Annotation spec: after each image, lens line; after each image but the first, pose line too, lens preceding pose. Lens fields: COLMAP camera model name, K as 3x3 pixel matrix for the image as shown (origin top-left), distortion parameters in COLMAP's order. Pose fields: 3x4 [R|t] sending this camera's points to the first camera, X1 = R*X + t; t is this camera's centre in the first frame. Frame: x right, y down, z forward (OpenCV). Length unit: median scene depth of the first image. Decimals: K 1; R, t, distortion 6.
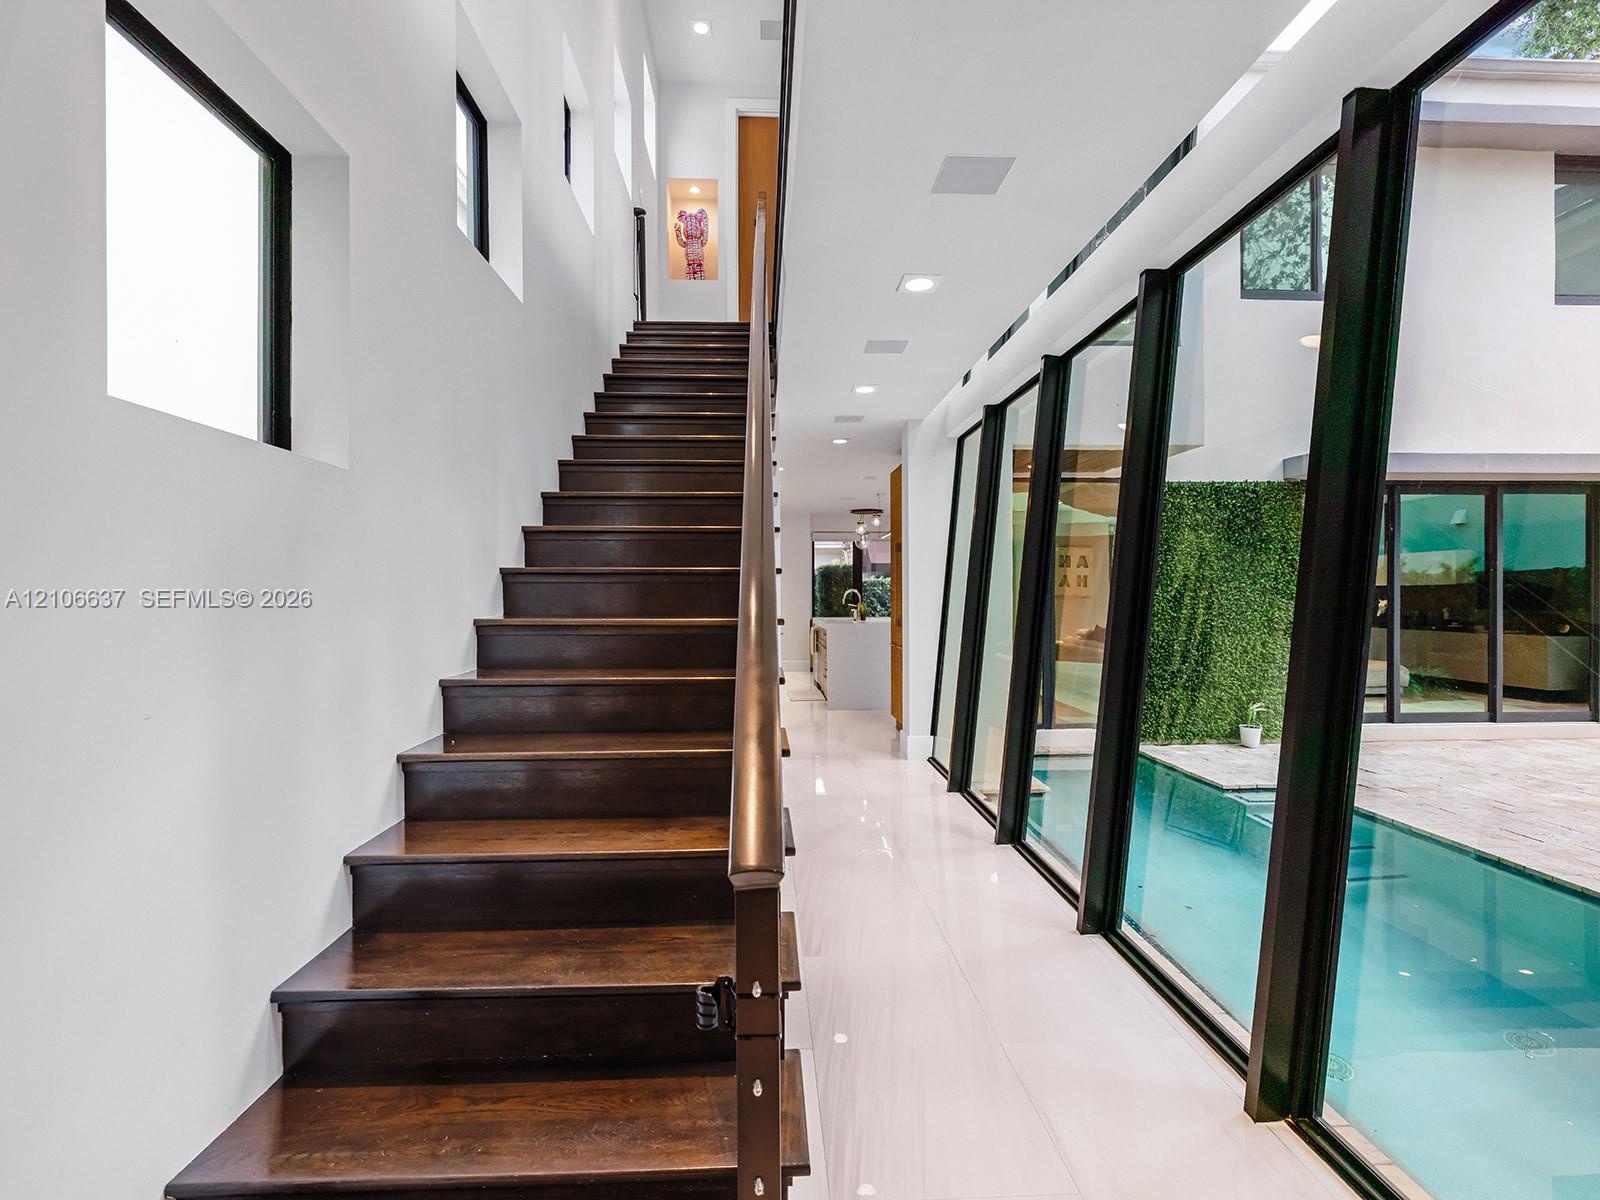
lens RADIAL K [[716.2, 0, 793.3], [0, 716.2, 594.6], [0, 0, 1]] dist [-0.002060, -0.000661]
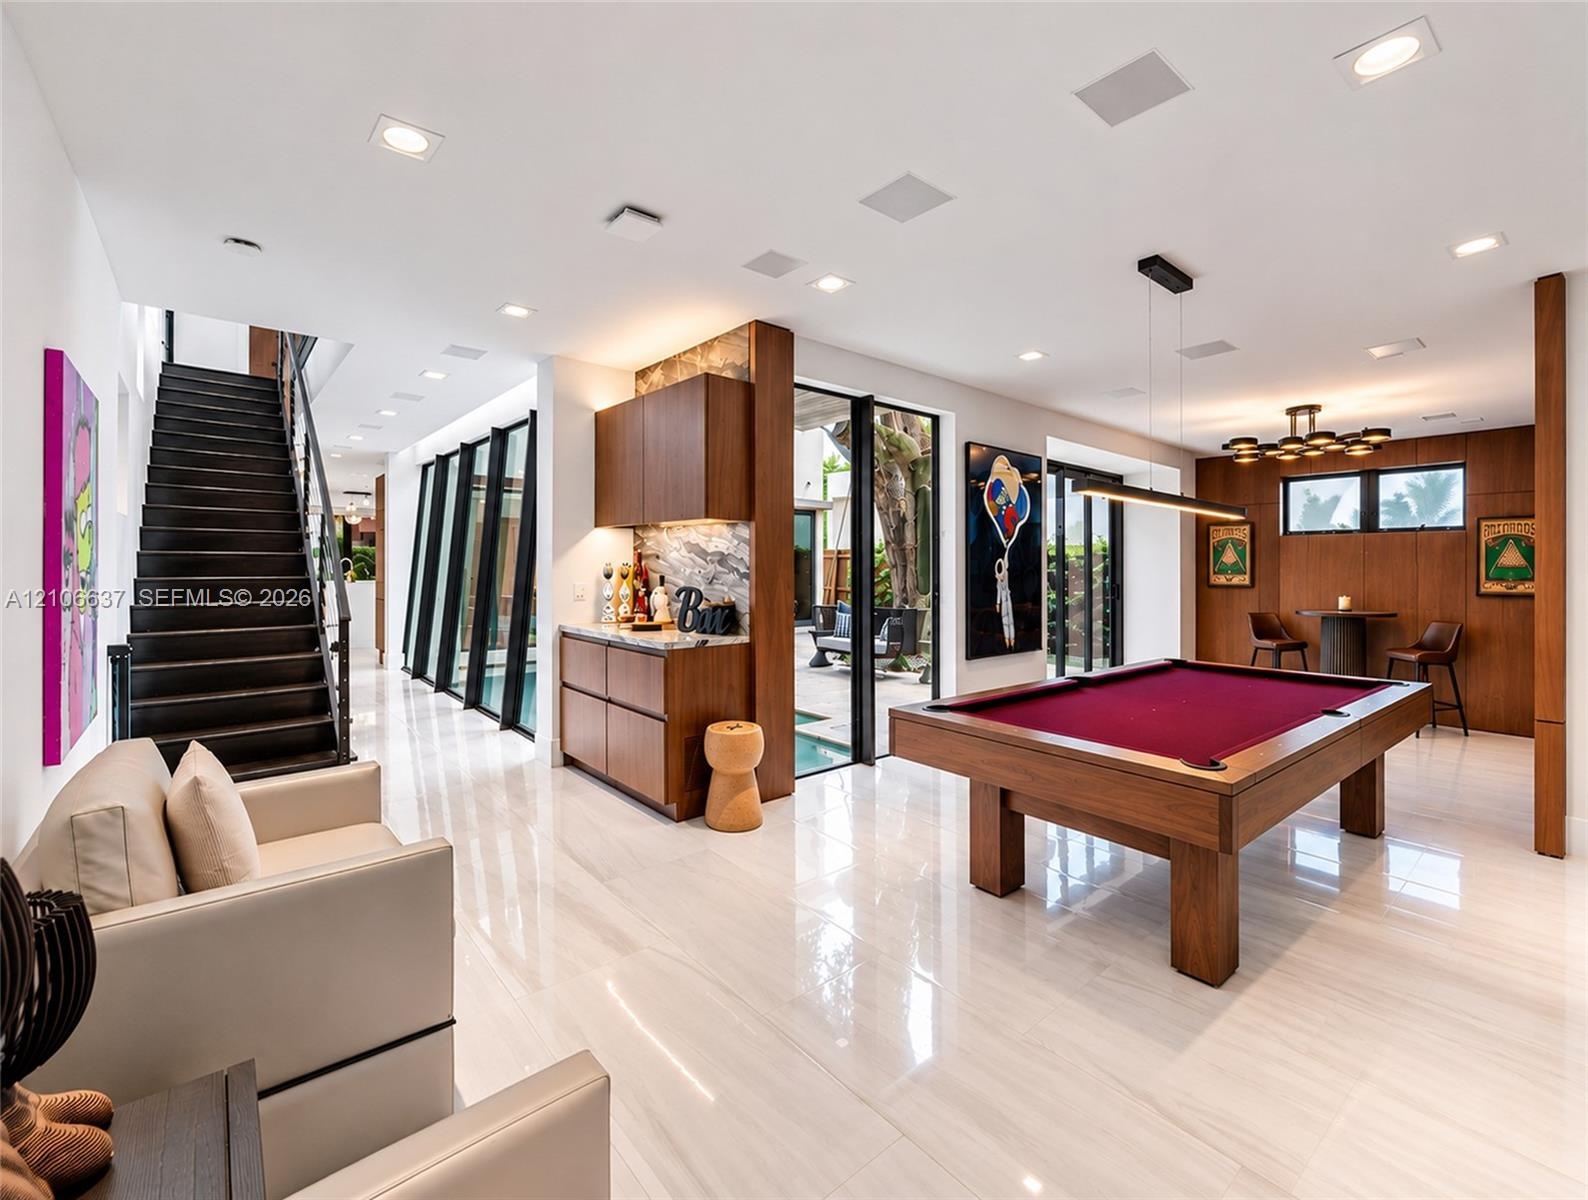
lens RADIAL K [[686.7, 0, 742.9], [0, 686.7, 557.3], [0, 0, 1]] dist [0.000384, -0.000049]
pose [[0.816638, 0.005565, 0.577123, -0.098952], [0.000284, 0.999950, -0.010045, 0.001338], [-0.577150, 0.008367, 0.816595, -0.931191]]
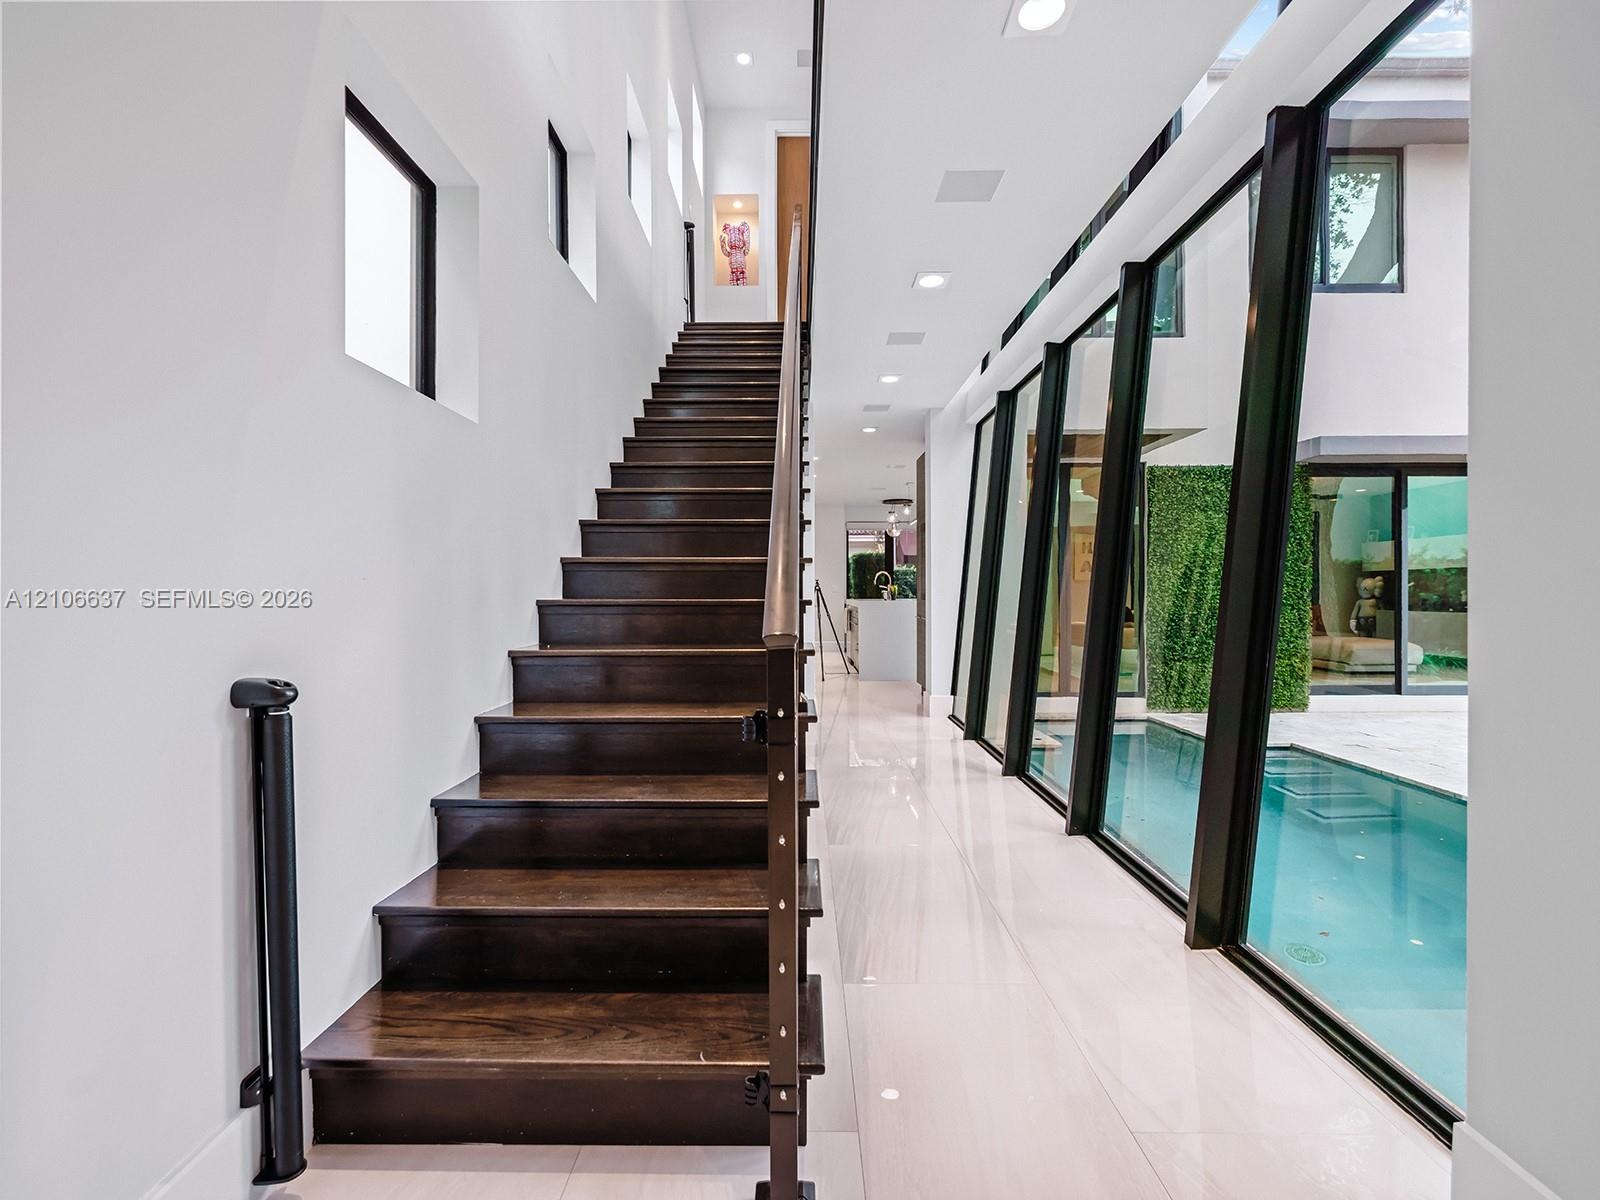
lens RADIAL K [[695.8, 0, 797.1], [0, 695.8, 593.4], [0, 0, 1]] dist [0.001933, 0.000071]
pose [[0.998771, 0.001111, -0.049550, 0.012699], [-0.001234, 0.999996, -0.002445, 0.060663], [0.049547, 0.002504, 0.998769, -0.109048]]
